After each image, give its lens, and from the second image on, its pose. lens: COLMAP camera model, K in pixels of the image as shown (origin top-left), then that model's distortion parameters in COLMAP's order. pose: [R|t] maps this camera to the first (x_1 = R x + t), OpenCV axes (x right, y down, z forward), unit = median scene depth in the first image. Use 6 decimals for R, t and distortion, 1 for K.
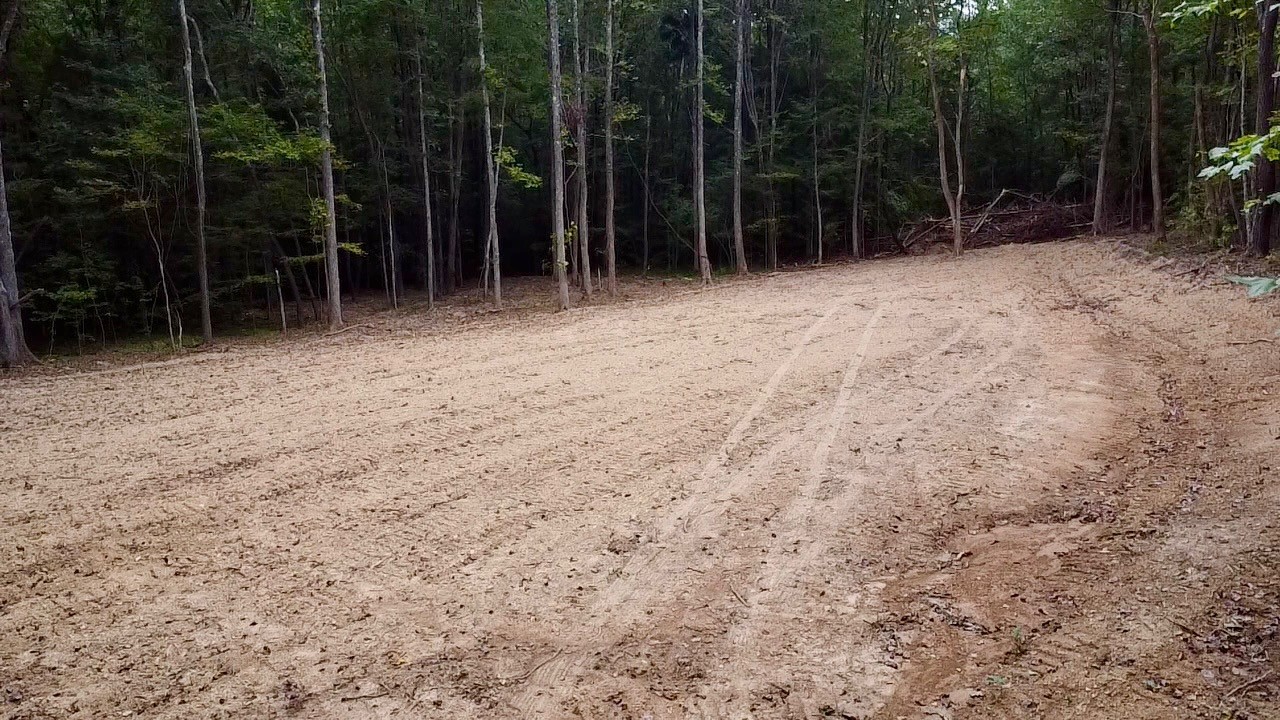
lens RADIAL K [[898.2, 0, 639.5], [0, 898.2, 358.0], [0, 0, 1]] dist [0.009712, -0.000386]
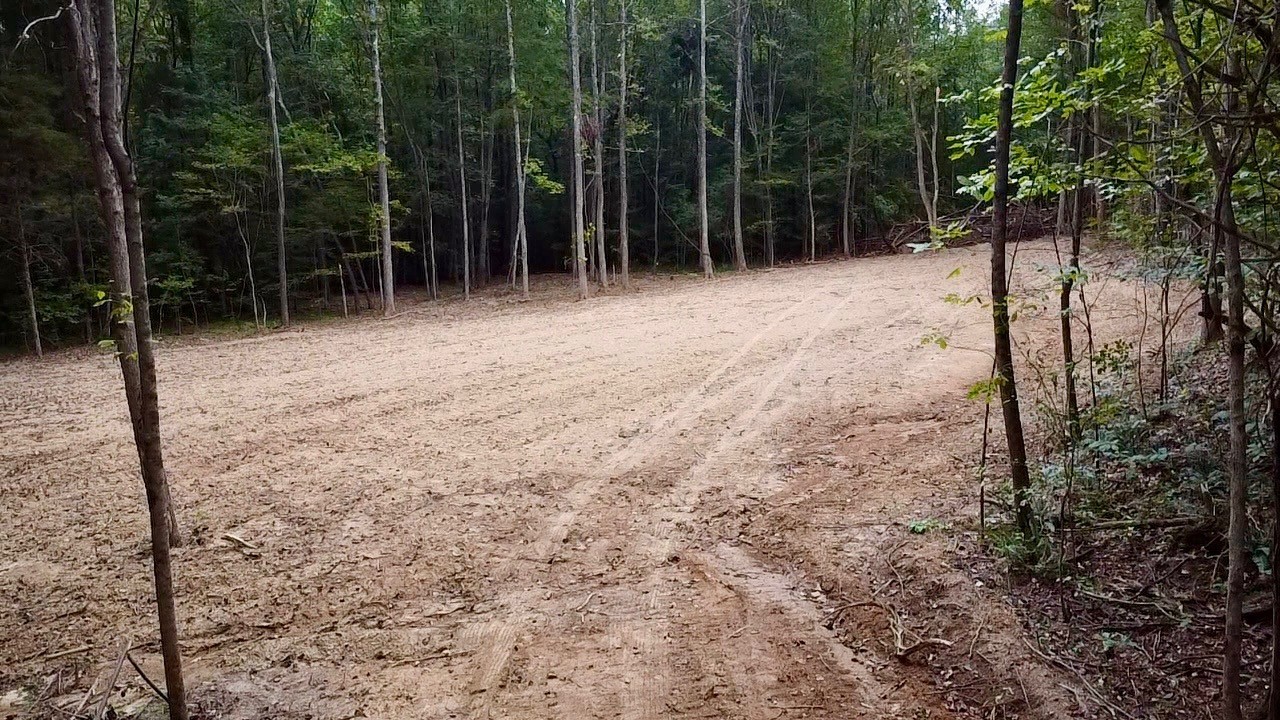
lens RADIAL K [[898.2, 0, 643.7], [0, 898.2, 359.6], [0, 0, 1]] dist [0.009712, -0.000386]
pose [[0.999926, 0.000688, -0.012174, 0.008756], [-0.000708, 0.999998, -0.001673, 0.029128], [0.012172, 0.001682, 0.999924, -0.175459]]
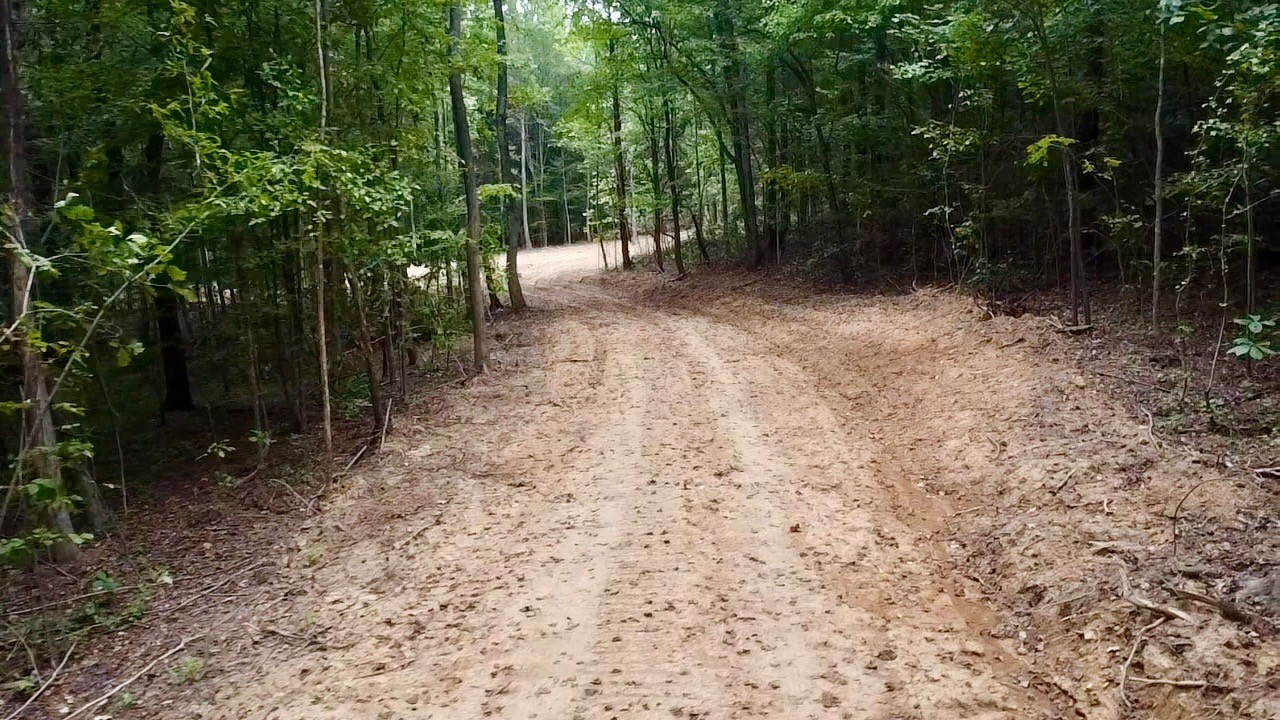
lens RADIAL K [[898.2, 0, 639.9], [0, 898.2, 358.5], [0, 0, 1]] dist [0.009712, -0.000386]
pose [[0.971827, -0.042419, 0.231846, -0.171312], [0.047163, 0.998775, -0.014954, 0.276477], [-0.230928, 0.025468, 0.972638, -1.414072]]
